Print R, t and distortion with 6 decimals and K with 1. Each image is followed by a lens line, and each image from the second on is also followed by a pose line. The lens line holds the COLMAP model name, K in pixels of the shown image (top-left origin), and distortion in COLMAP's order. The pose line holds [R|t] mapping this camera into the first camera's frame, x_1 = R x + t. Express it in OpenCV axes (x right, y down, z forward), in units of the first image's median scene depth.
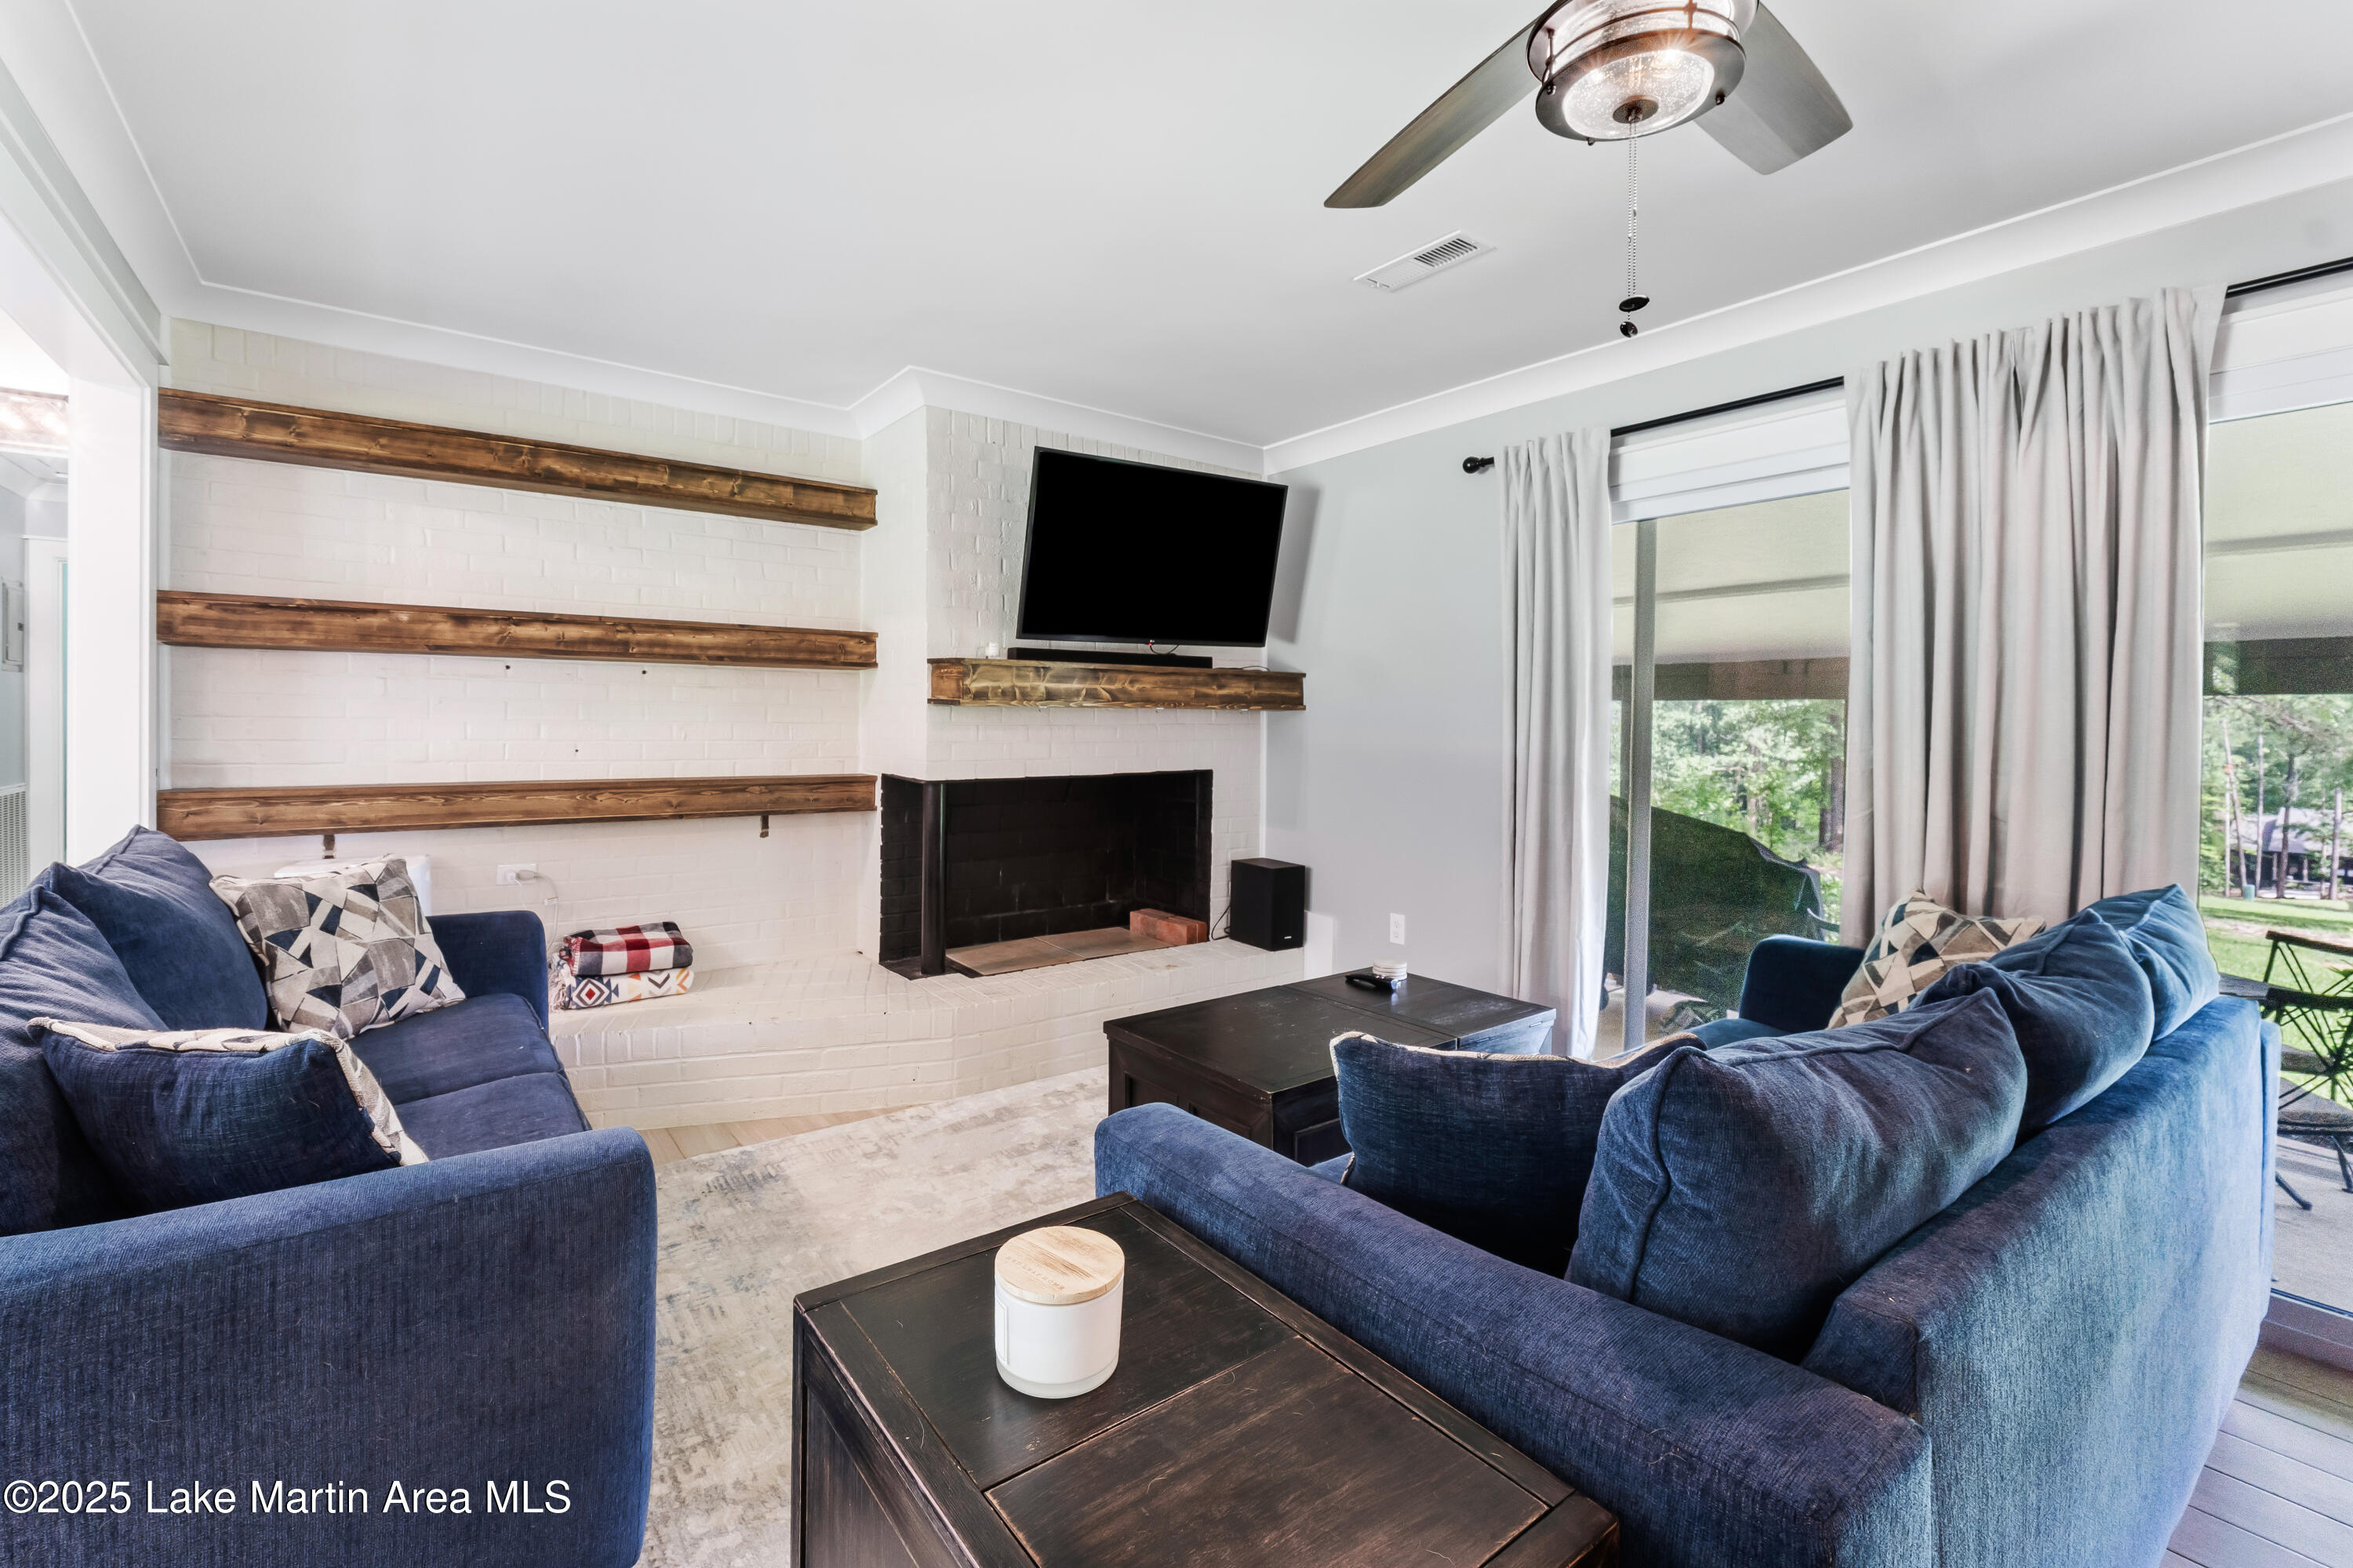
lens RADIAL K [[1010.9, 0, 1164.7], [0, 1010.9, 726.9], [0, 0, 1]] dist [-0.008321, 0.000477]
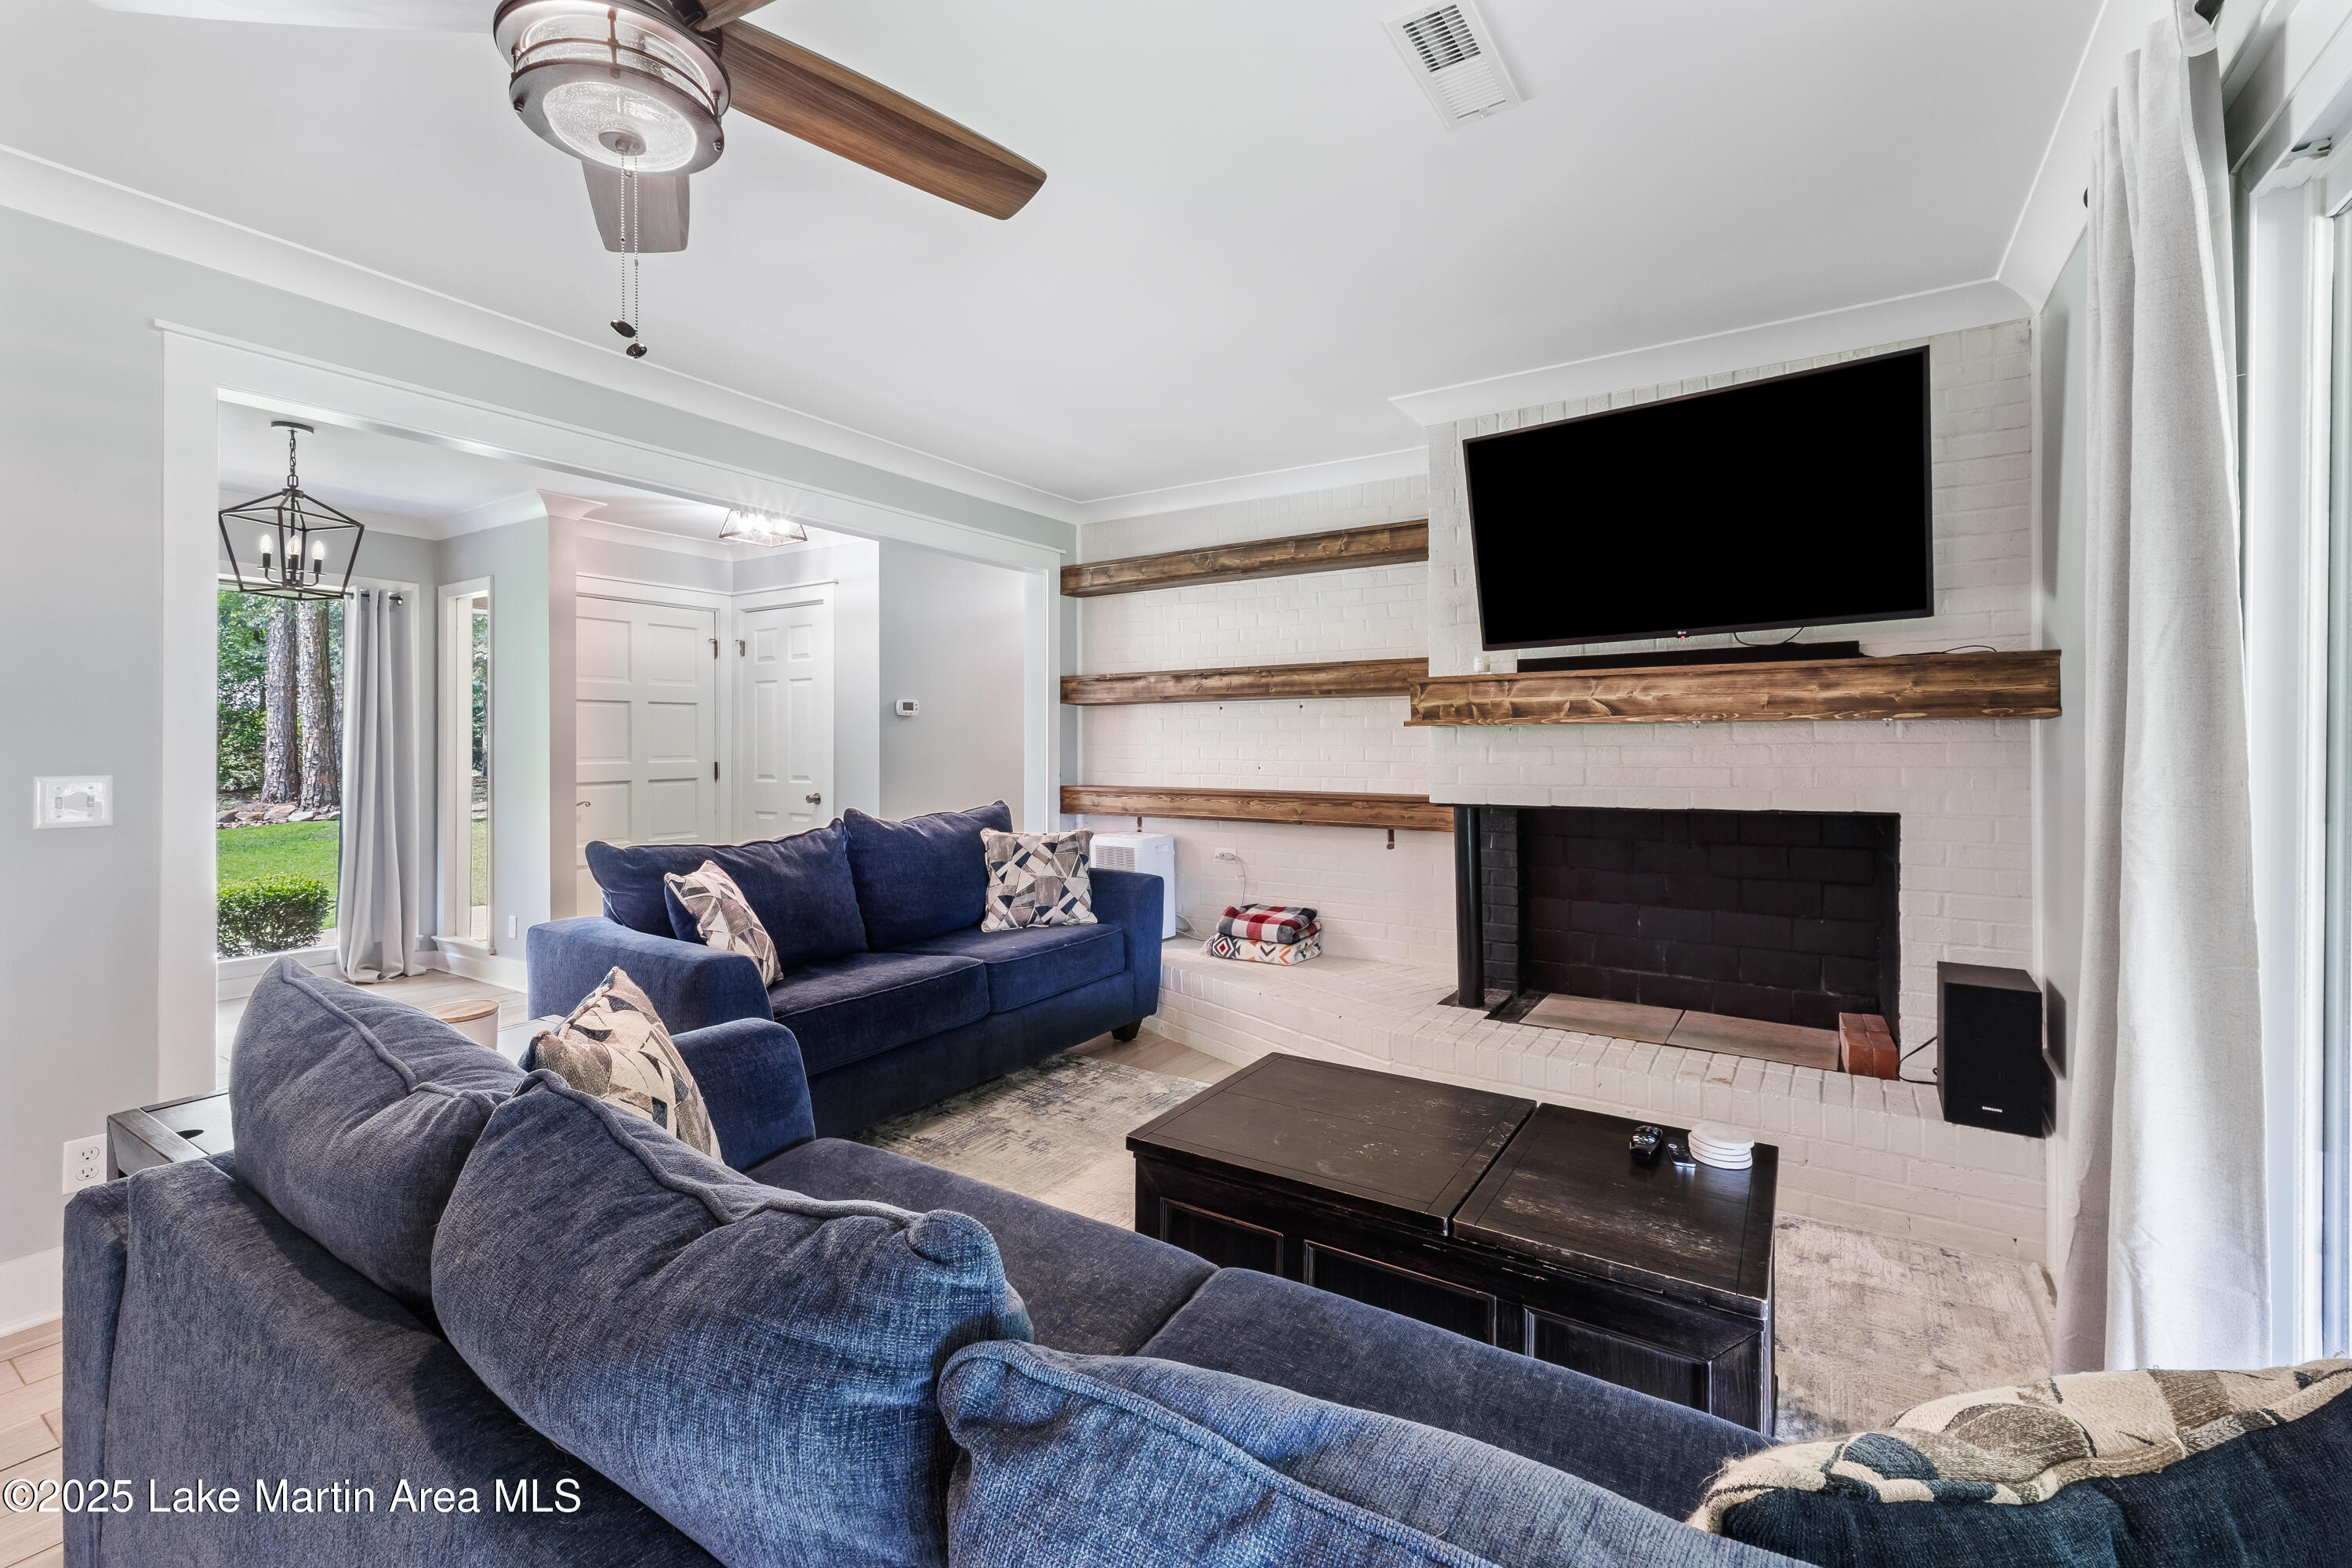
lens RADIAL K [[1010.4, 0, 1145.1], [0, 1010.4, 741.1], [0, 0, 1]] dist [-0.008321, 0.000477]
pose [[0.326182, -0.014031, -0.945203, 0.630050], [0.000597, 0.999893, -0.014637, 0.007148], [0.945307, 0.004210, 0.326156, 0.427496]]
